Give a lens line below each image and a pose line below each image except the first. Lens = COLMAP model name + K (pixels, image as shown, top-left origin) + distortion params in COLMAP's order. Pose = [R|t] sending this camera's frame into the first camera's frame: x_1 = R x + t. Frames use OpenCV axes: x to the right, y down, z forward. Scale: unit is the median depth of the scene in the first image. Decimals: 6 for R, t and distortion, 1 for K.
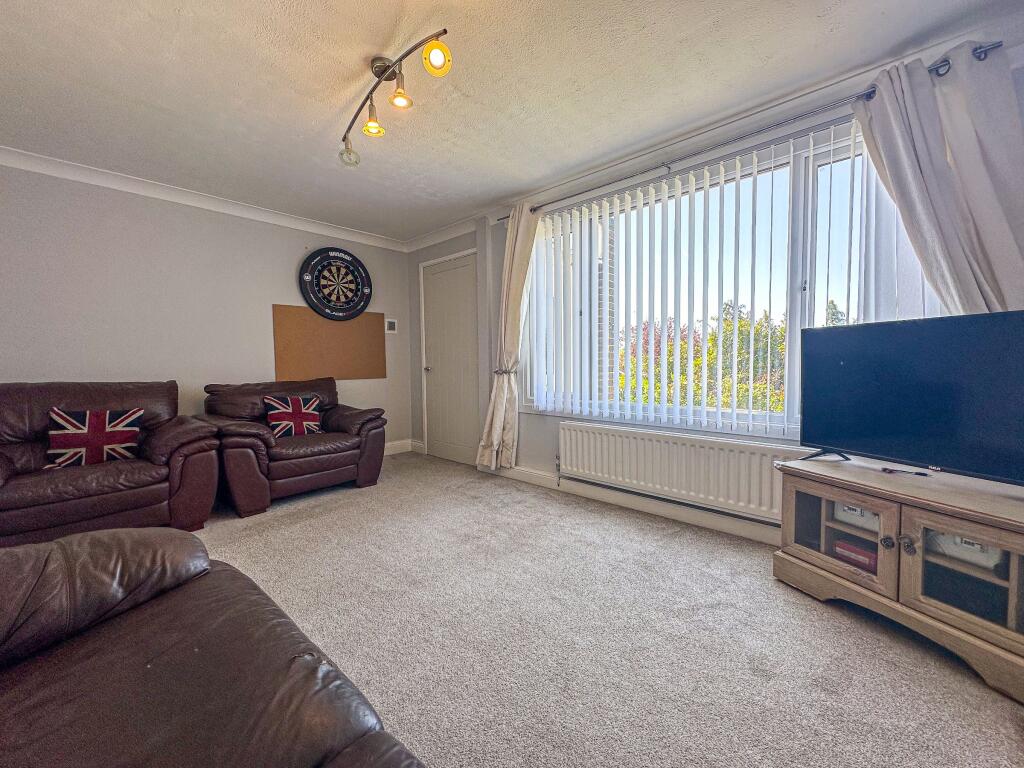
lens RADIAL K [[420.4, 0, 514.2], [0, 420.4, 385.0], [0, 0, 1]] dist [-0.003292, -0.000647]
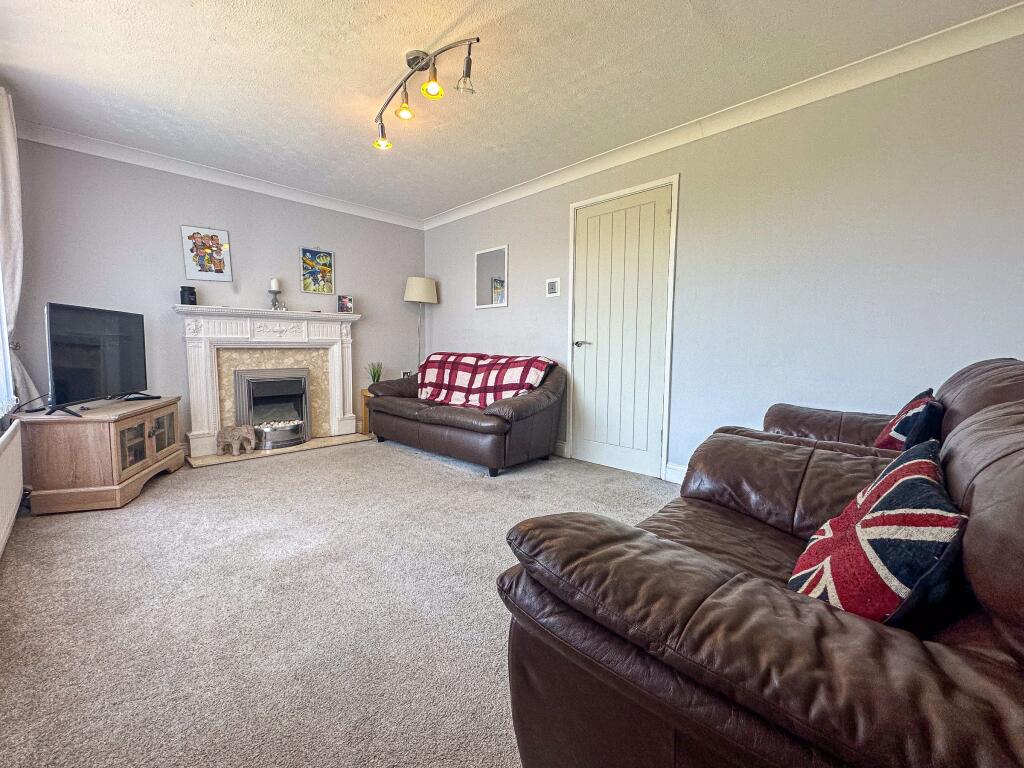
lens RADIAL K [[420.4, 0, 514.2], [0, 420.4, 385.0], [0, 0, 1]] dist [-0.003292, -0.000647]
pose [[-0.999968, 0.003462, 0.007246, -0.556946], [0.004507, 0.988736, 0.149600, -0.080819], [-0.006646, 0.149627, -0.988720, 2.172747]]
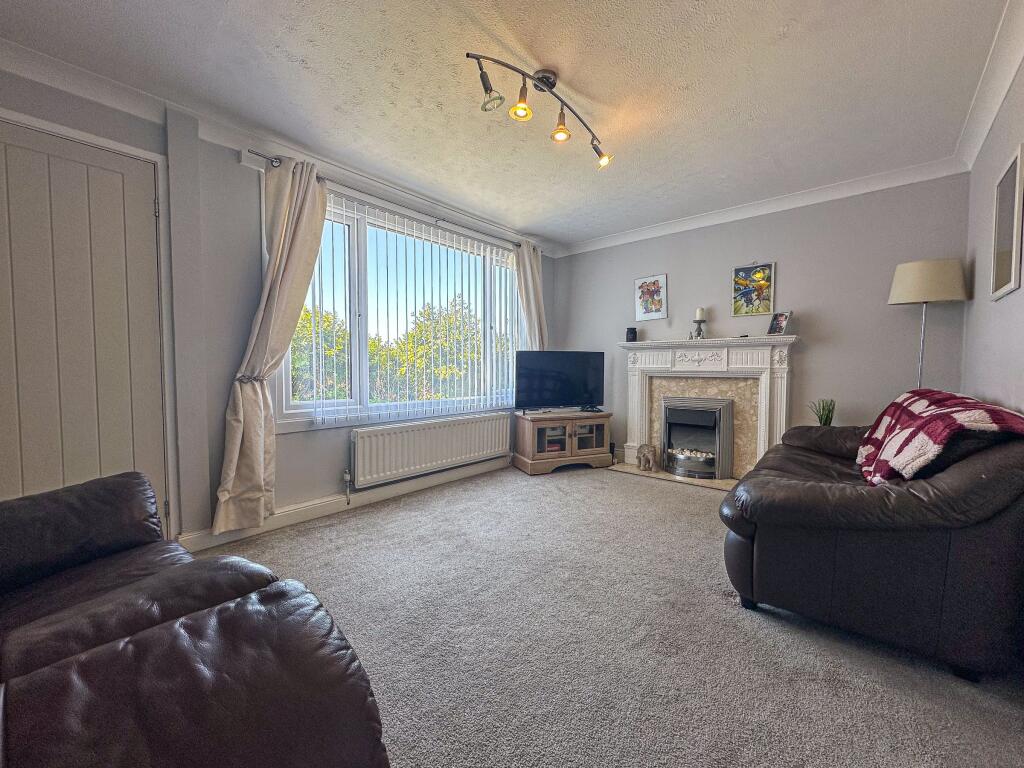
lens RADIAL K [[420.4, 0, 514.2], [0, 420.4, 385.0], [0, 0, 1]] dist [-0.003292, -0.000647]
pose [[-0.050955, -0.030863, 0.998224, -1.350013], [0.055382, 0.997897, 0.033680, -0.038781], [-0.997164, 0.056999, -0.049139, 1.153860]]
